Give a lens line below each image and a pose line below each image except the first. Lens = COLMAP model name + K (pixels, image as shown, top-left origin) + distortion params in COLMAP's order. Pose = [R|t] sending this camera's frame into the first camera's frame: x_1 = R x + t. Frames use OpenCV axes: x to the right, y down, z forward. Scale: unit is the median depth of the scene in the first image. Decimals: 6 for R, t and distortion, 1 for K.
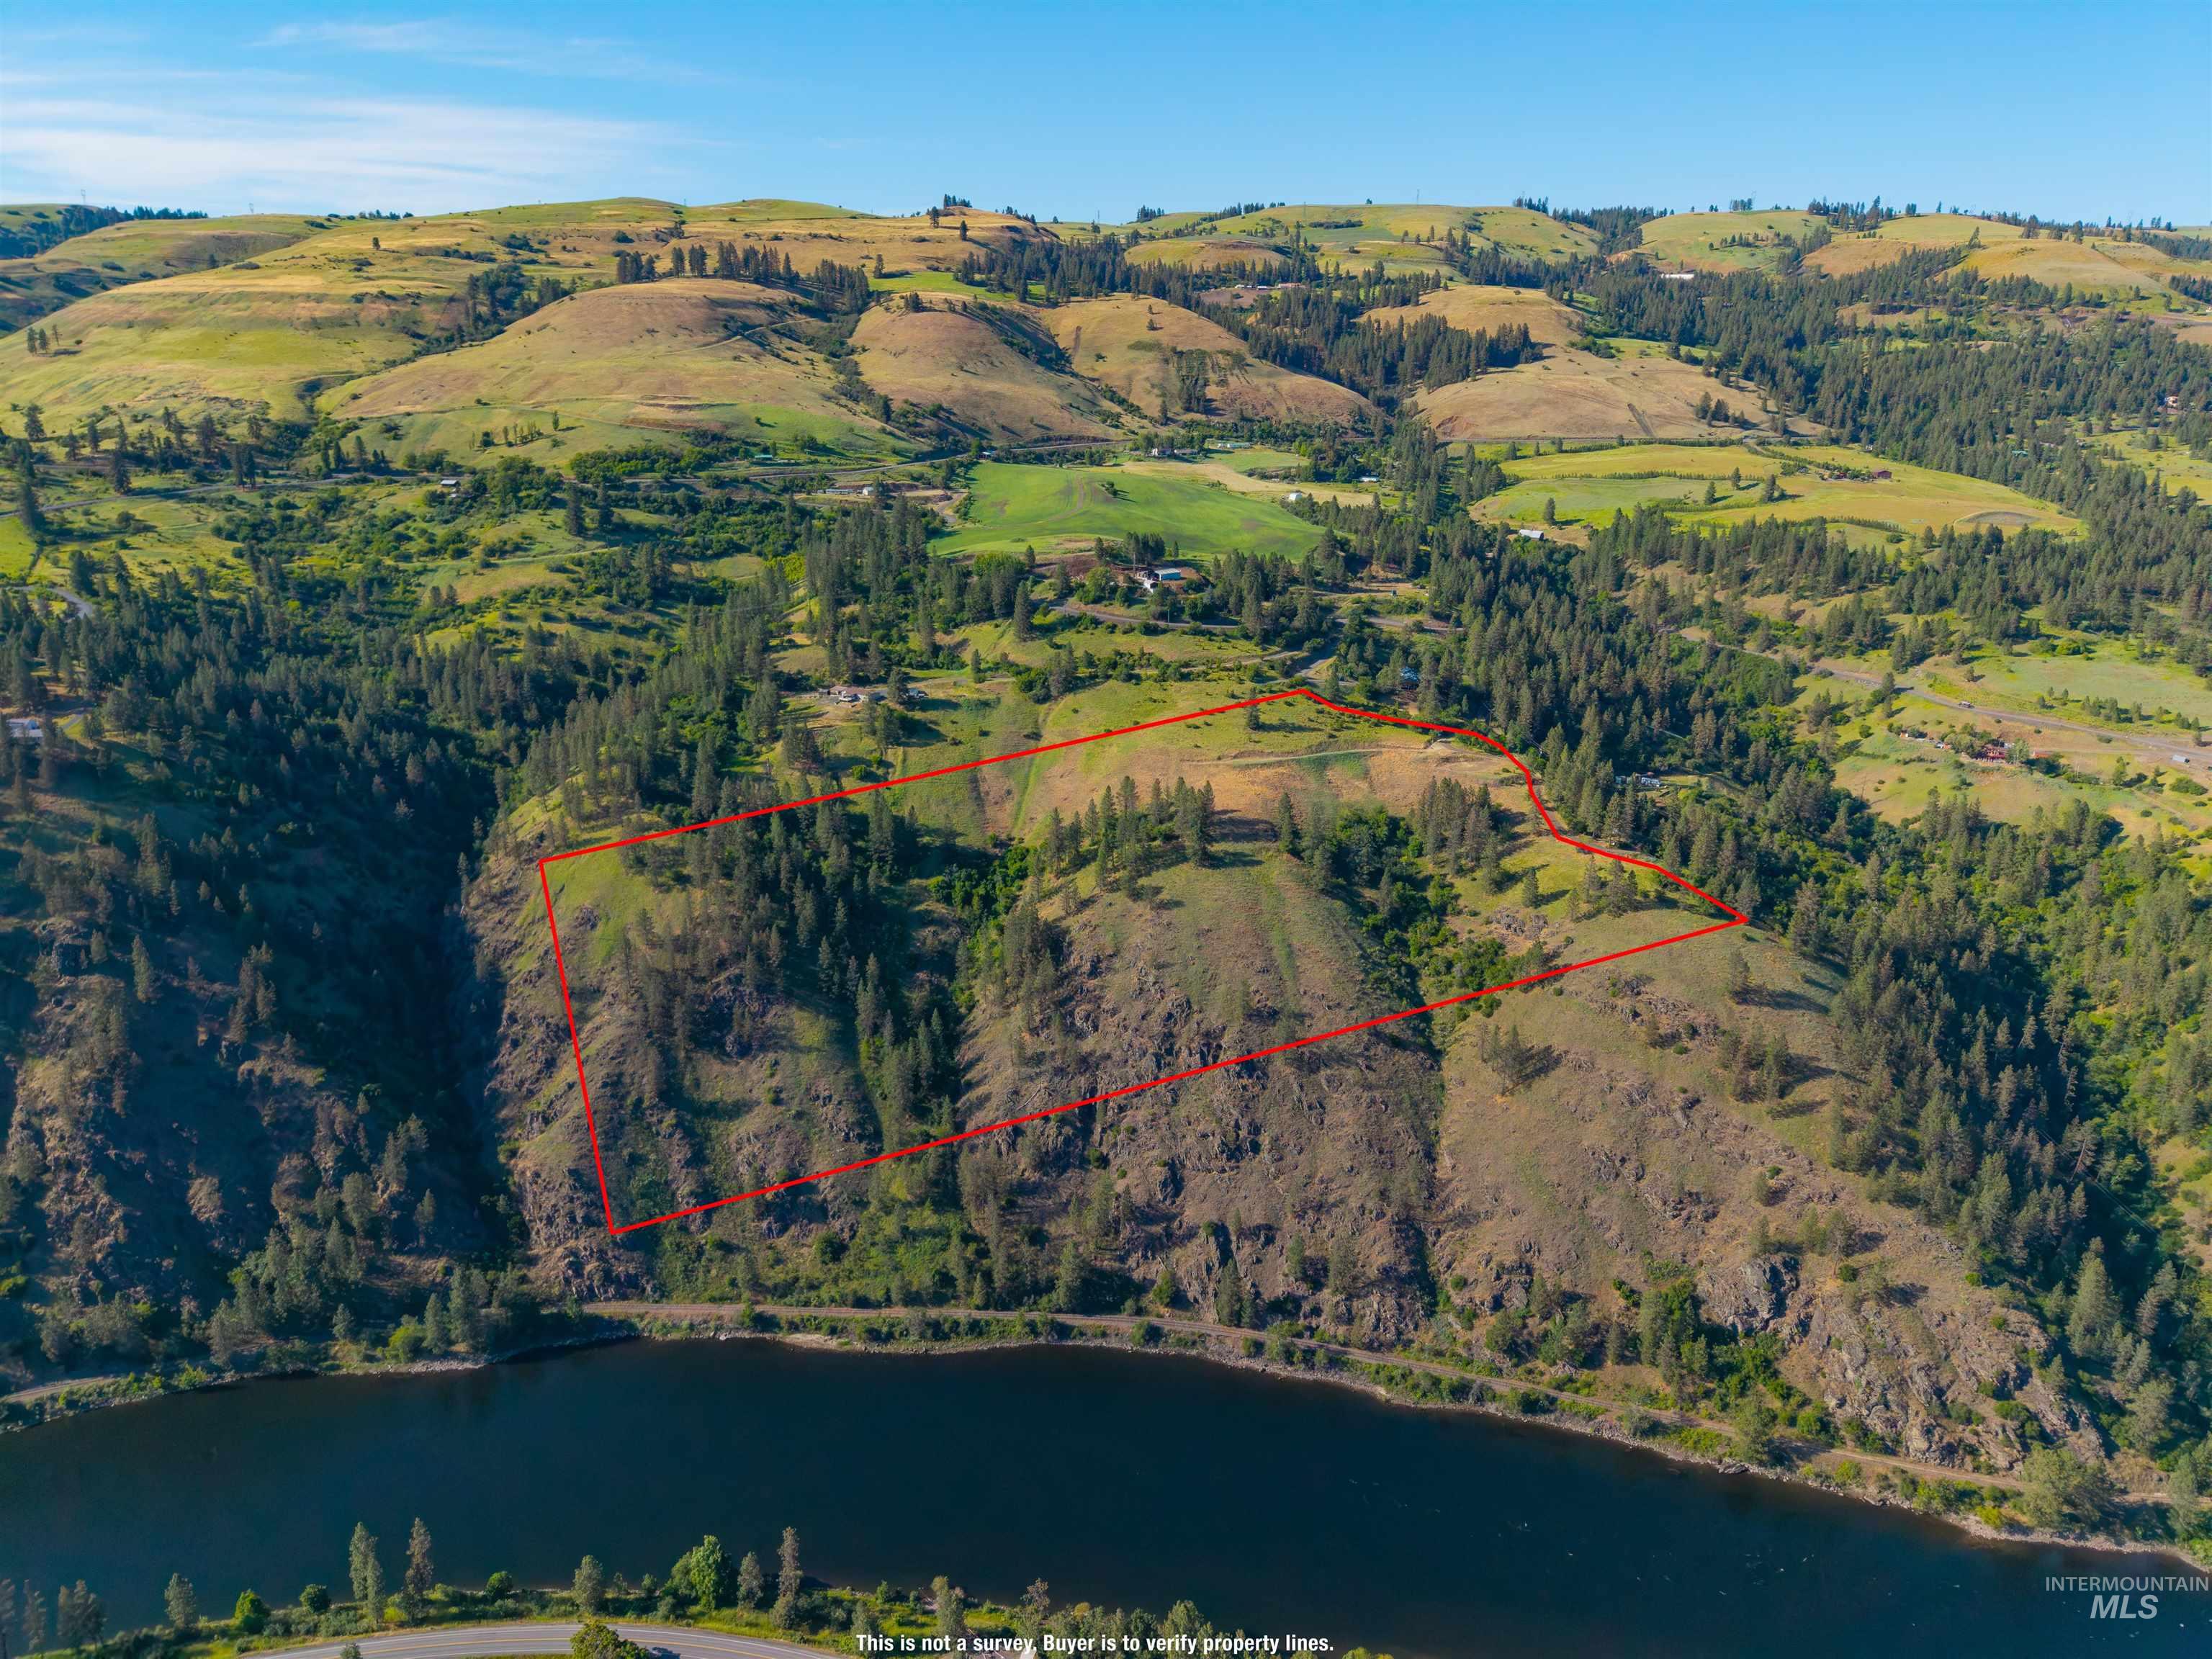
lens RADIAL K [[1472.7, 0, 1117.7], [0, 1472.7, 814.8], [0, 0, 1]] dist [0.023230, -0.019991]
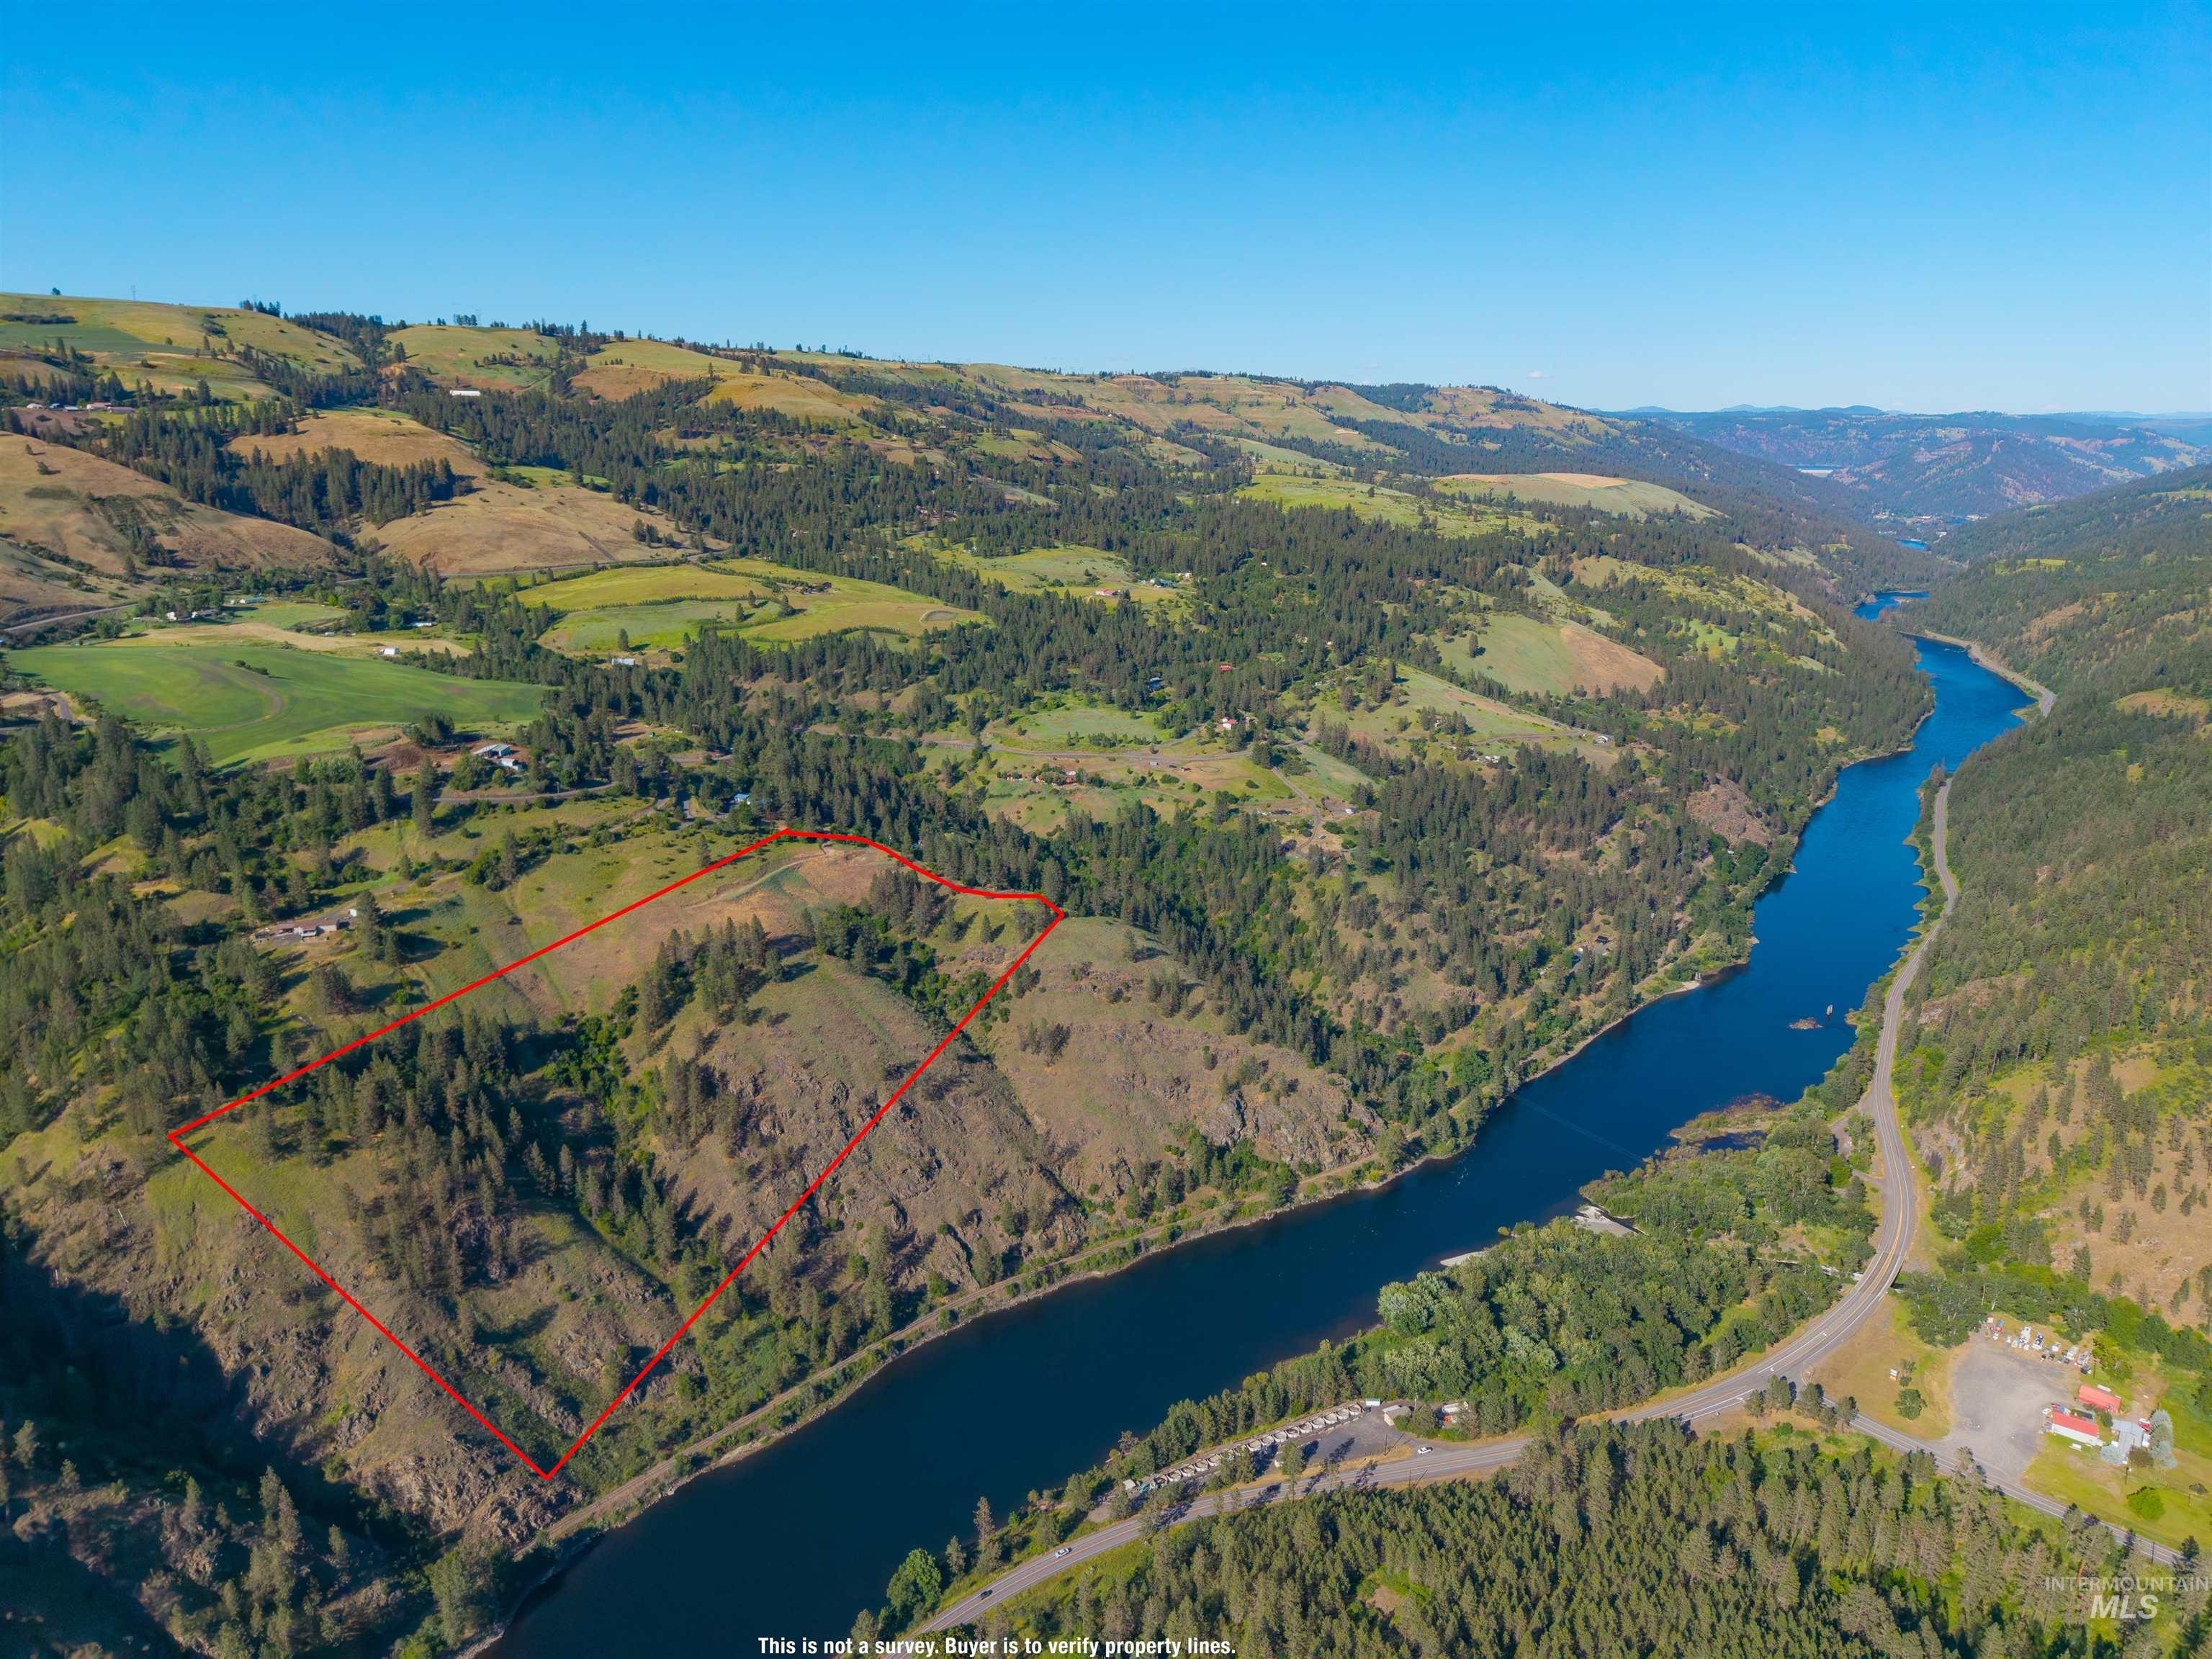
lens RADIAL K [[1472.7, 0, 1099.2], [0, 1472.7, 814.3], [0, 0, 1]] dist [0.023230, -0.019991]
pose [[0.643373, -0.194305, 0.740484, -0.521405], [0.223501, 0.972789, 0.061073, -0.092838], [-0.732201, 0.126206, 0.669293, -0.031532]]
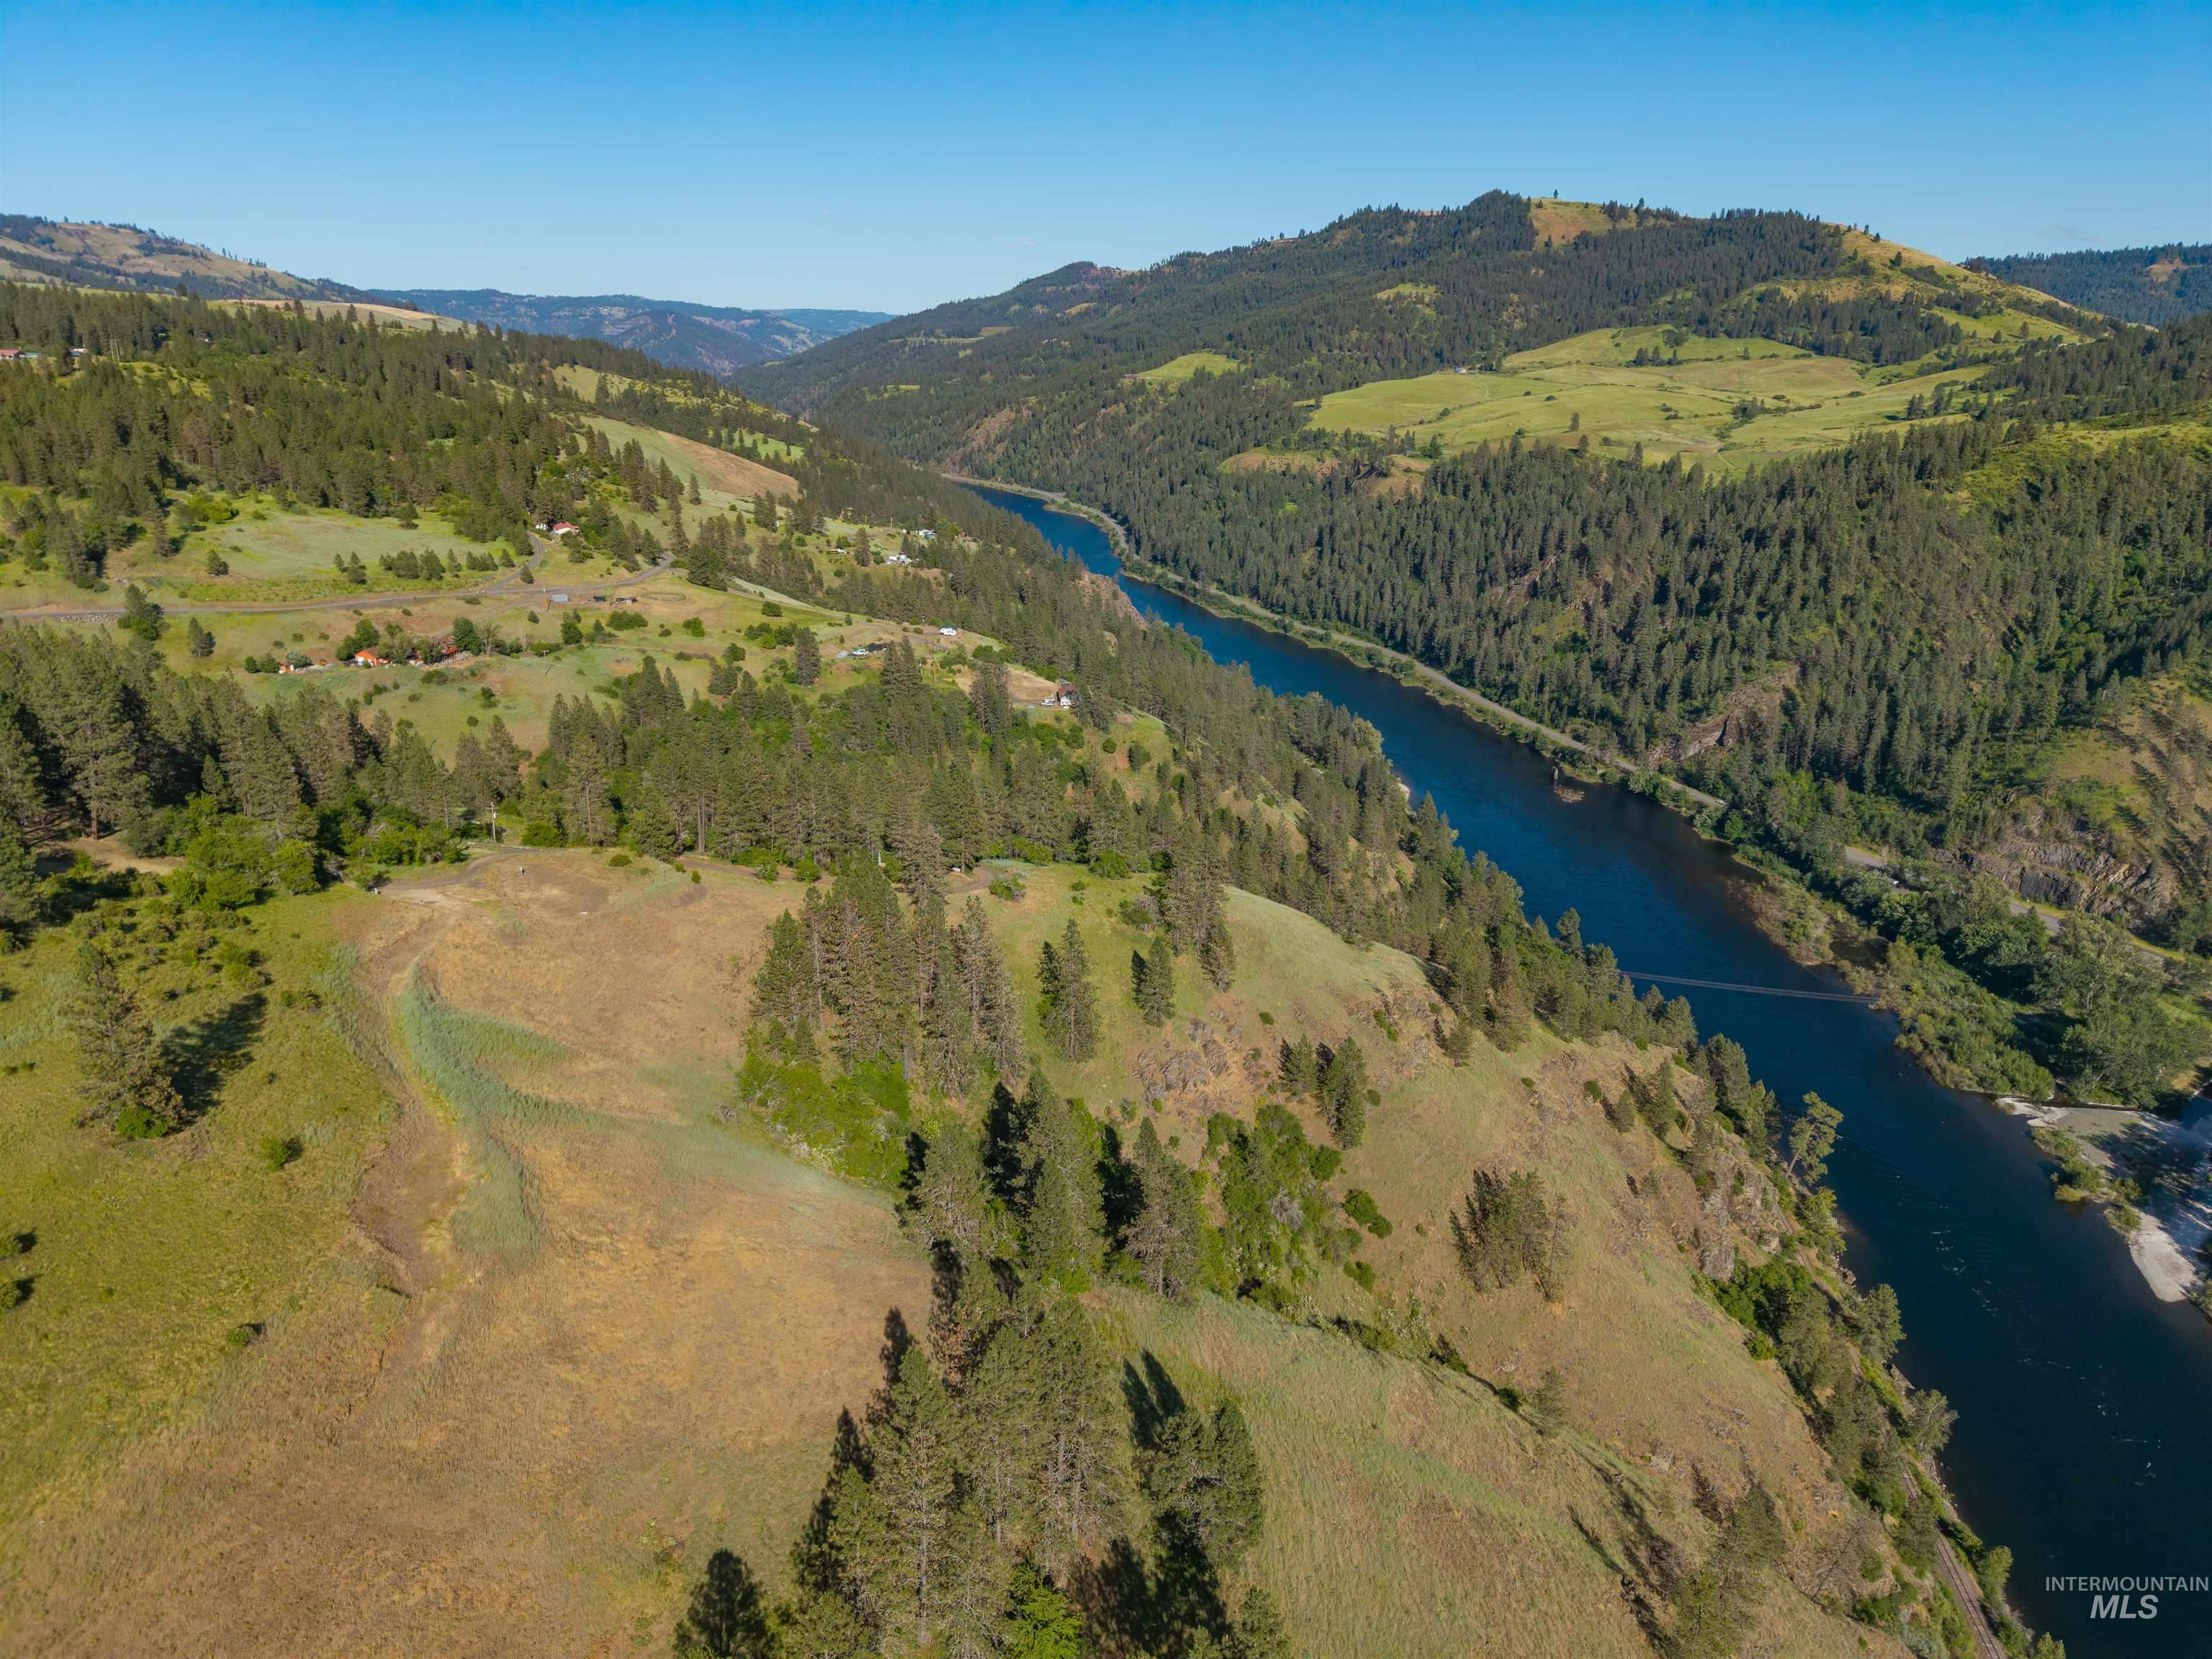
lens RADIAL K [[1472.7, 0, 1110.2], [0, 1472.7, 840.8], [0, 0, 1]] dist [0.023230, -0.019991]
pose [[-0.157013, -0.323159, 0.933228, -0.095684], [0.279209, 0.891873, 0.355815, -0.117537], [-0.947306, 0.316433, -0.049807, 0.787035]]
